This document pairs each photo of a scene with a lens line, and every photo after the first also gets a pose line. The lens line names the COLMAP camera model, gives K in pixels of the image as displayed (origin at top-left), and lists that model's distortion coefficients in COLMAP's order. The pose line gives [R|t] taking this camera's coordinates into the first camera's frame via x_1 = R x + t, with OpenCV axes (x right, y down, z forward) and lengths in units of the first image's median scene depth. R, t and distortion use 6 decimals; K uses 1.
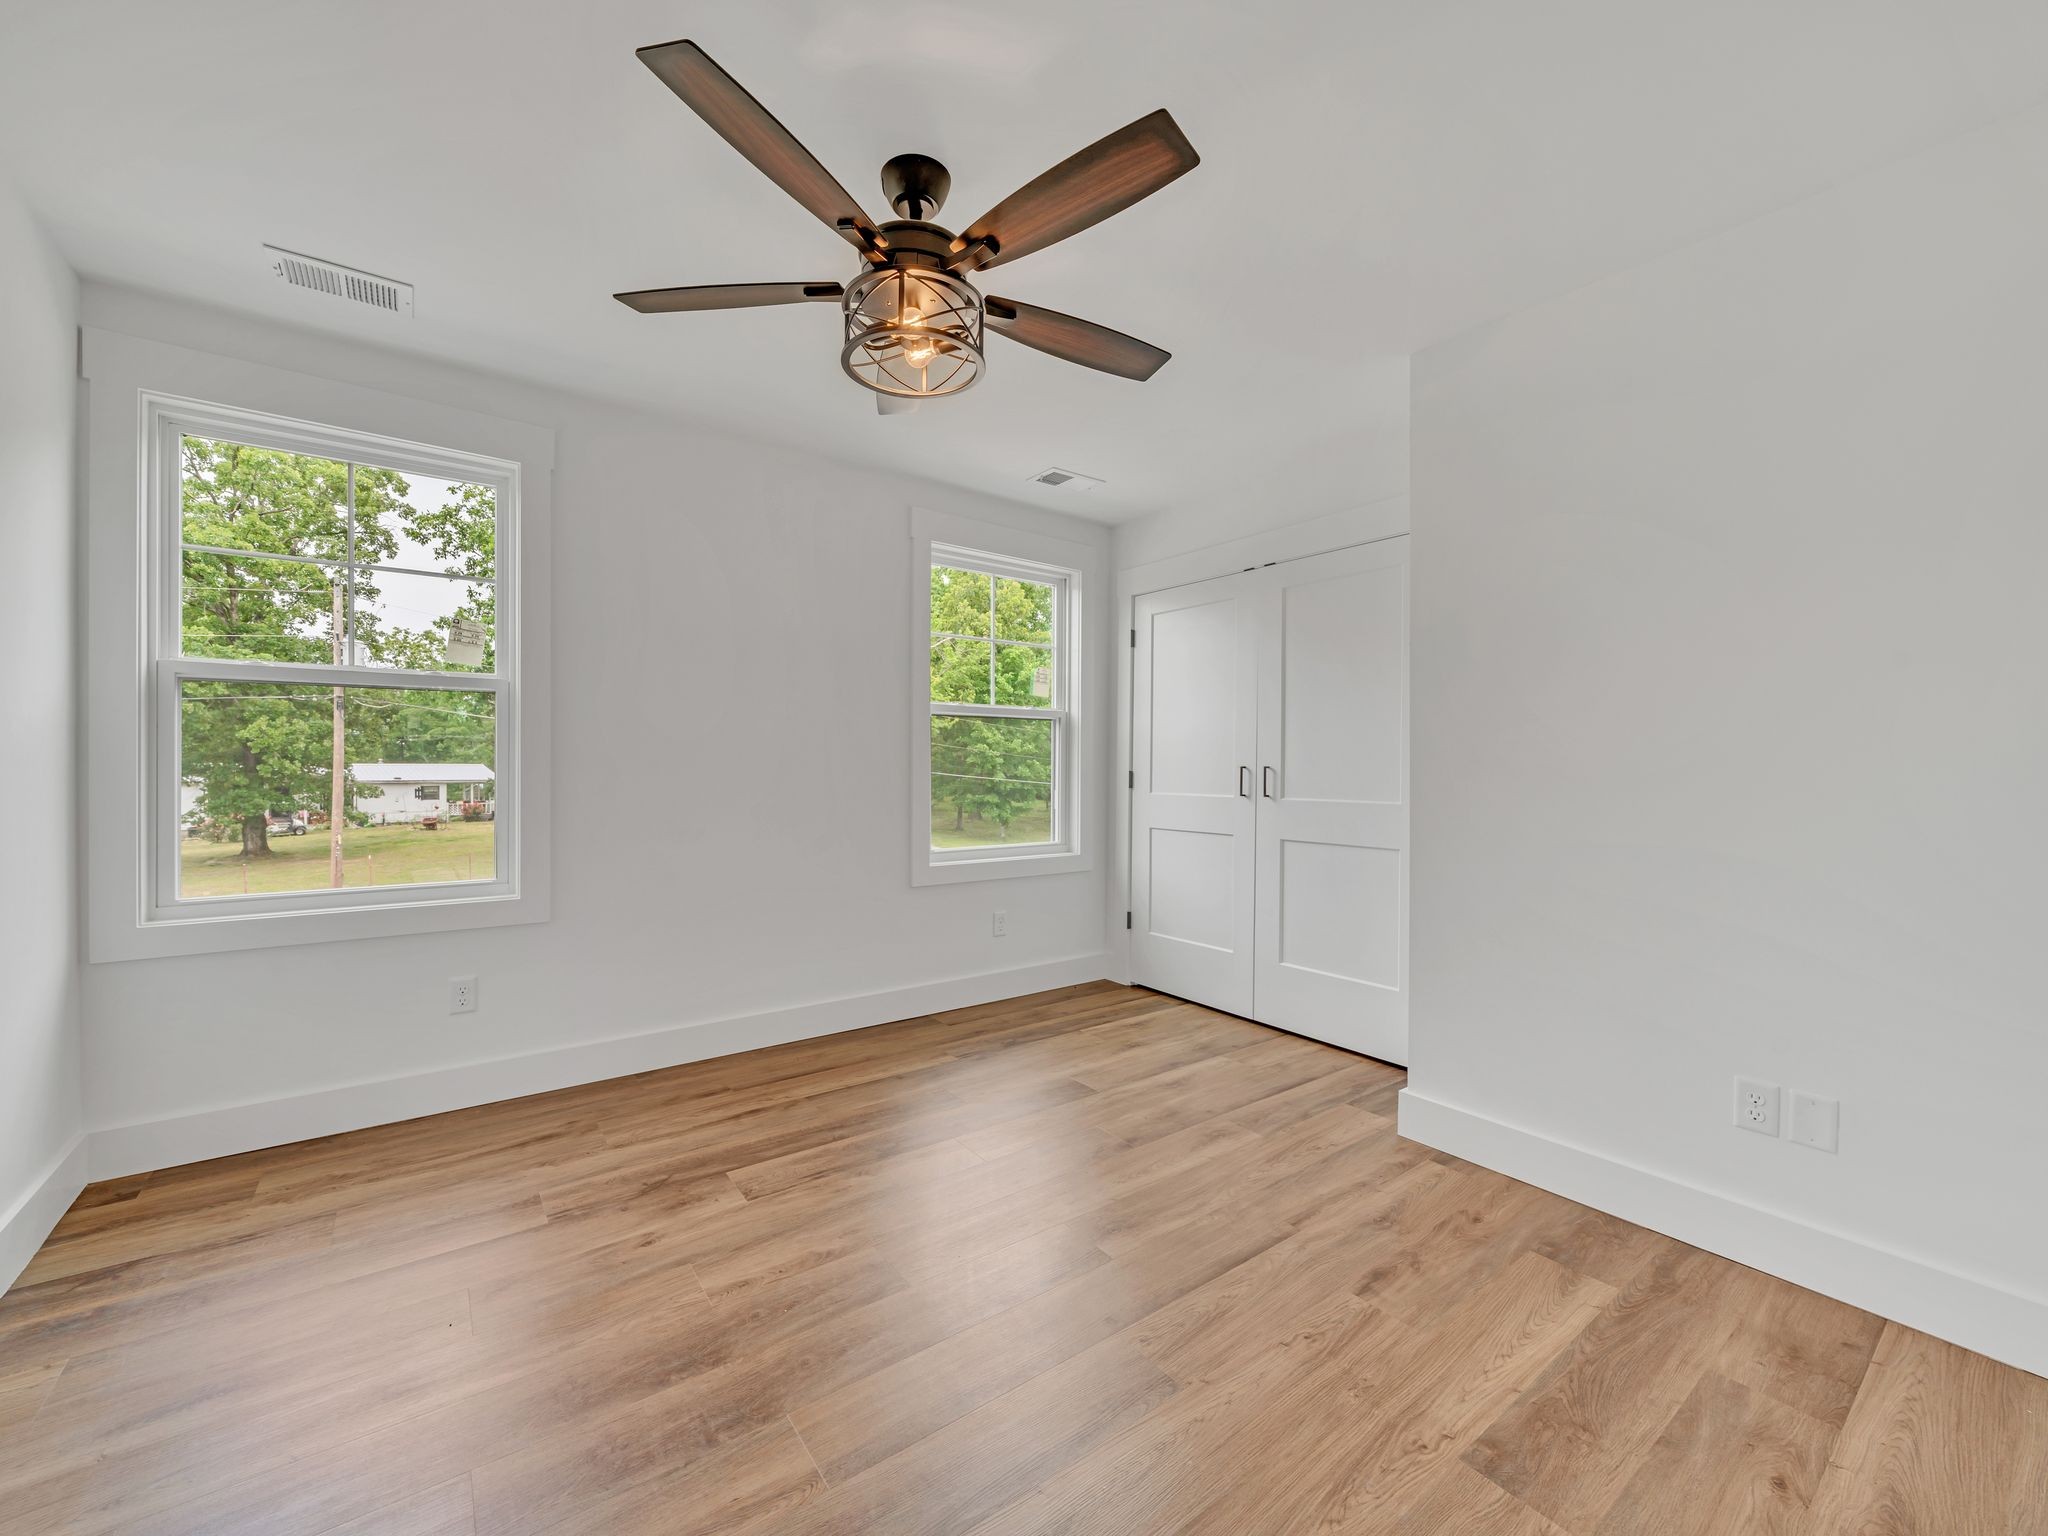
lens RADIAL K [[948.5, 0, 994.2], [0, 948.5, 756.2], [0, 0, 1]] dist [-0.003106, -0.000193]
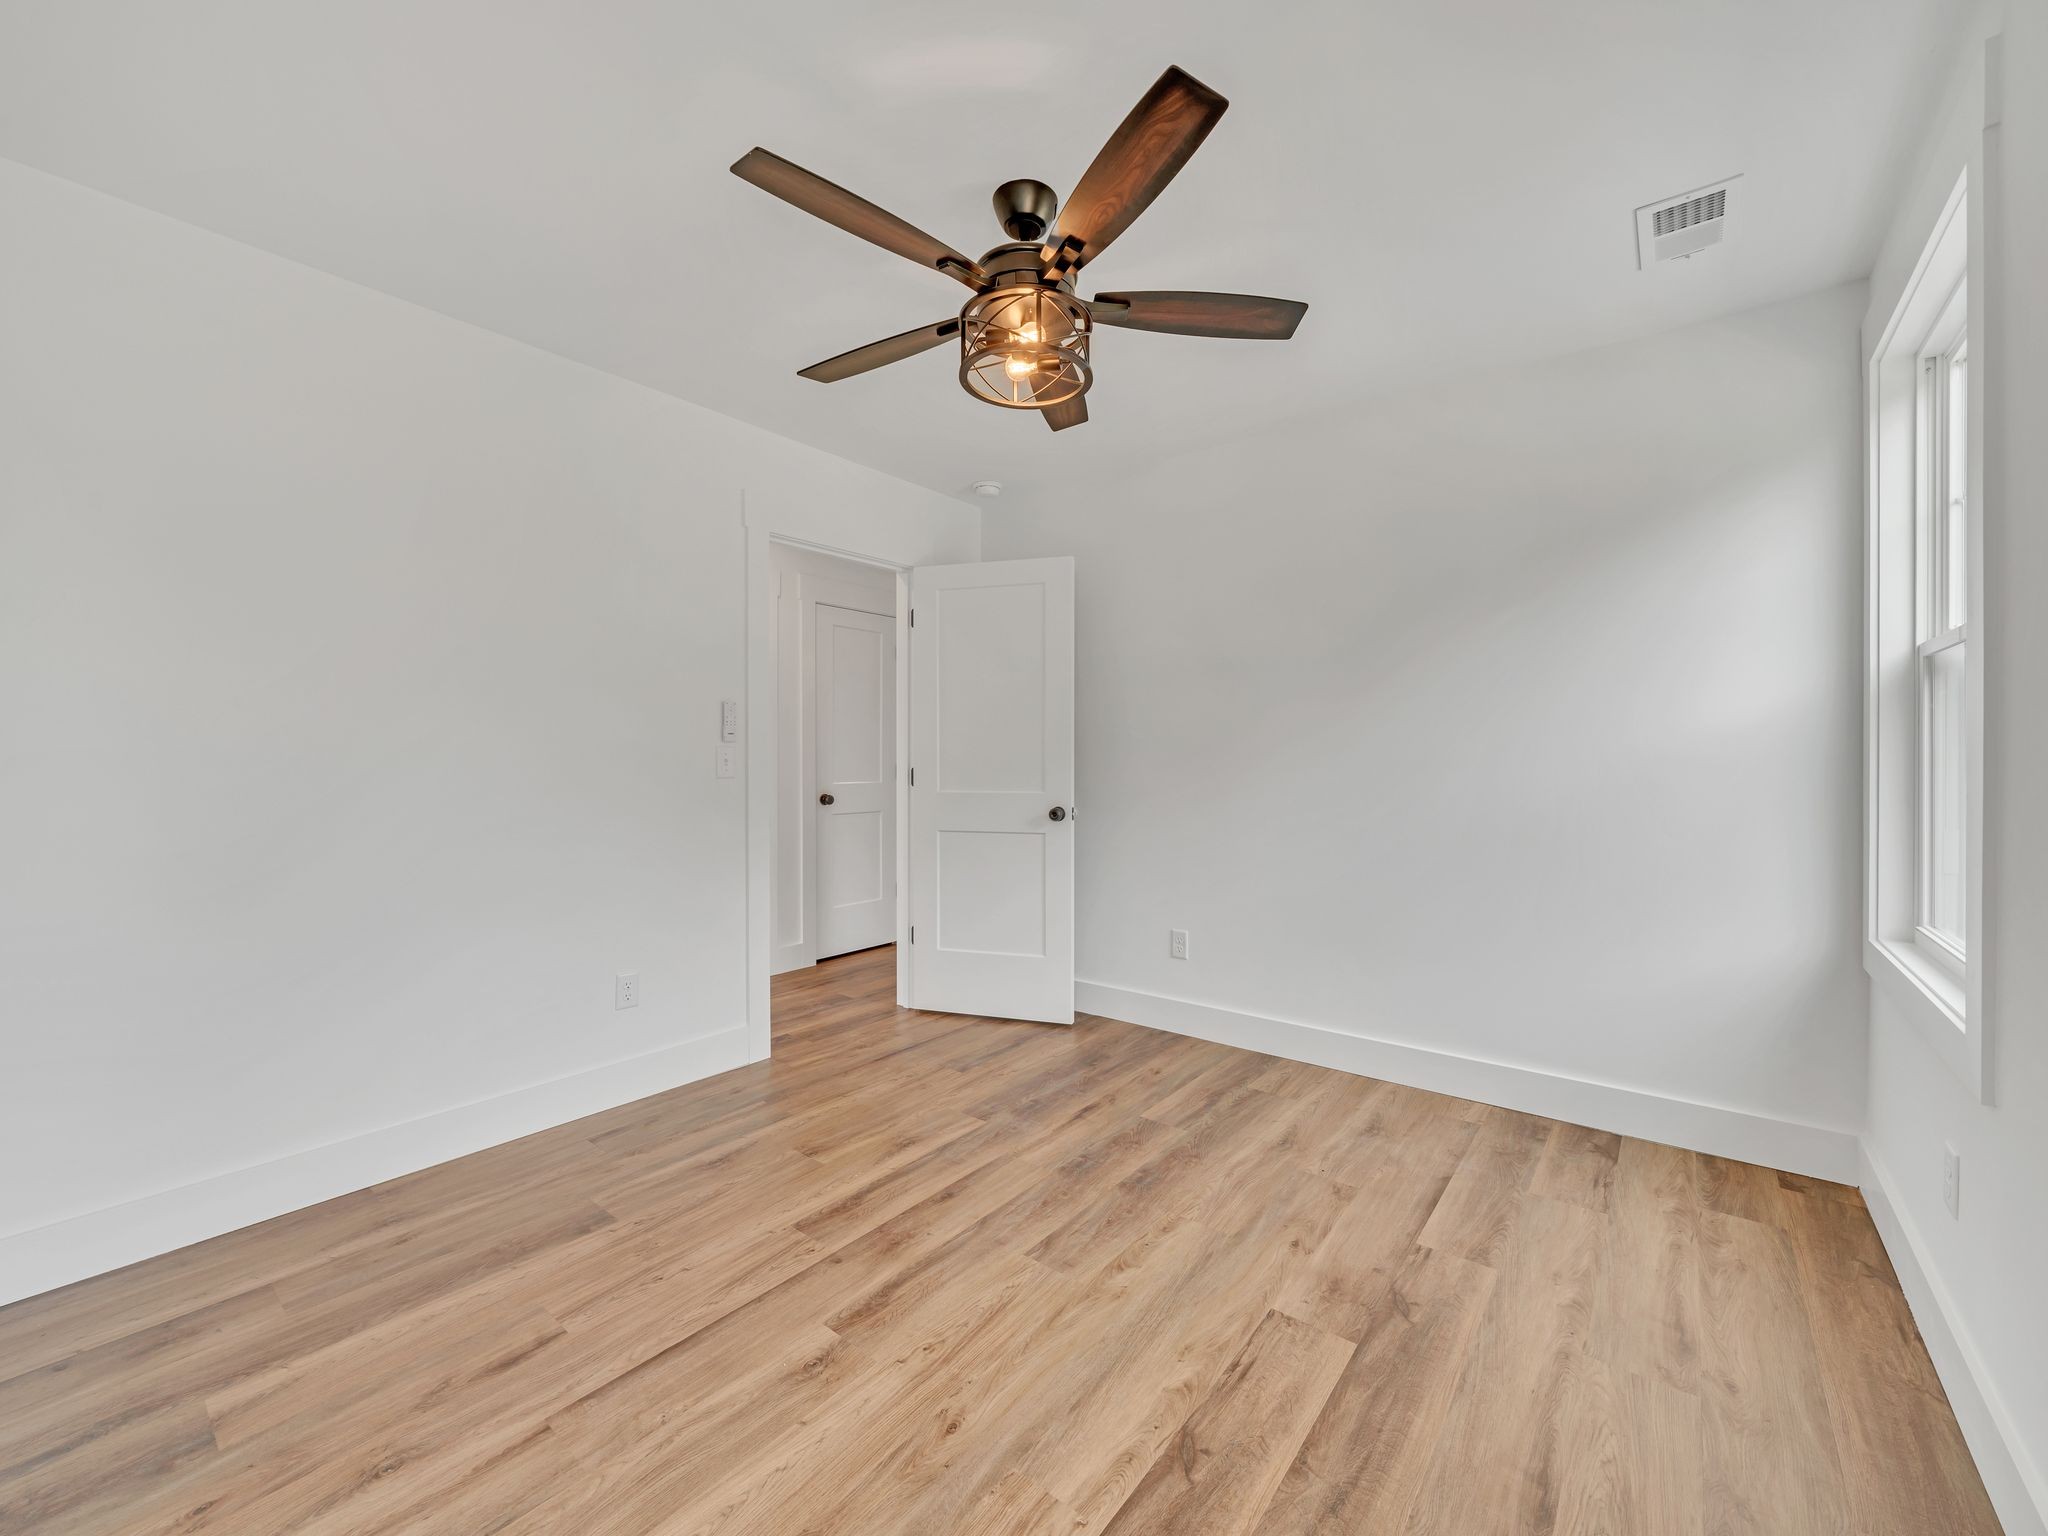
lens RADIAL K [[948.5, 0, 994.2], [0, 948.5, 756.2], [0, 0, 1]] dist [-0.003106, -0.000193]
pose [[-0.981937, -0.004285, -0.189162, 0.136000], [-0.001445, 0.999884, -0.015149, 0.012067], [0.189205, -0.014602, -0.981829, 1.882044]]
